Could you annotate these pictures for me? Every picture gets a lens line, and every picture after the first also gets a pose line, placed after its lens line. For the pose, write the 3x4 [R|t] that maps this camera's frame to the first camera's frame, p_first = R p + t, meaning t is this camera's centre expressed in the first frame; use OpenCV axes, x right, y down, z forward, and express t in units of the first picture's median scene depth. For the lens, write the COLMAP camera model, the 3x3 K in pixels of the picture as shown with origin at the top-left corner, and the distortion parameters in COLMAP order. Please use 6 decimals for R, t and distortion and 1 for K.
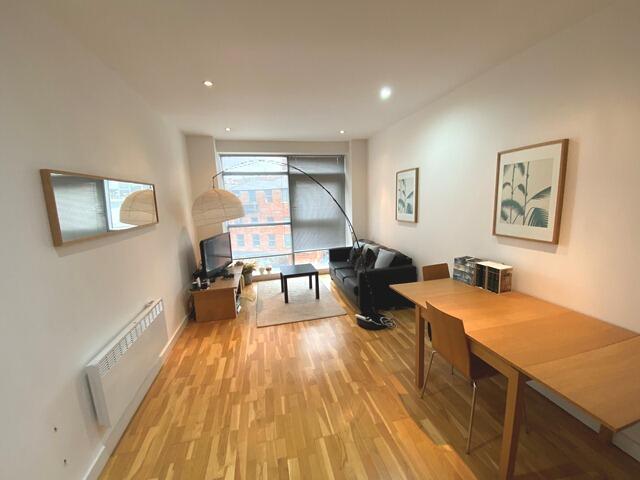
lens RADIAL K [[256.9, 0, 316.6], [0, 256.9, 239.8], [0, 0, 1]] dist [-0.015403, -0.006845]
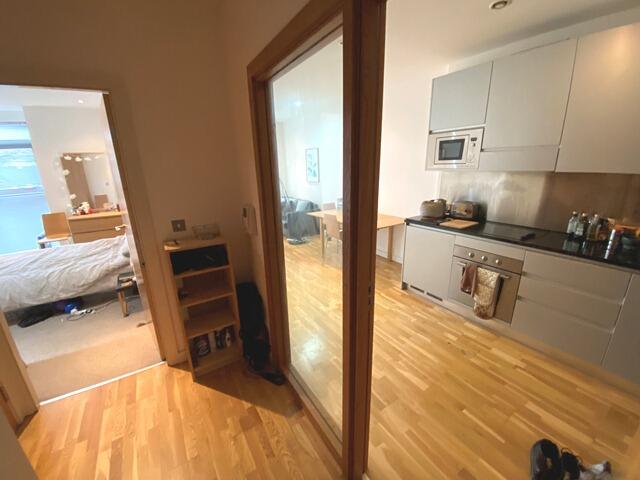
lens RADIAL K [[256.9, 0, 315.6], [0, 256.9, 243.1], [0, 0, 1]] dist [-0.015403, -0.006845]
pose [[0.939351, -0.084919, 0.332278, -0.209793], [0.043765, 0.990620, 0.129446, 0.104600], [-0.340154, -0.107053, 0.934256, -0.567741]]
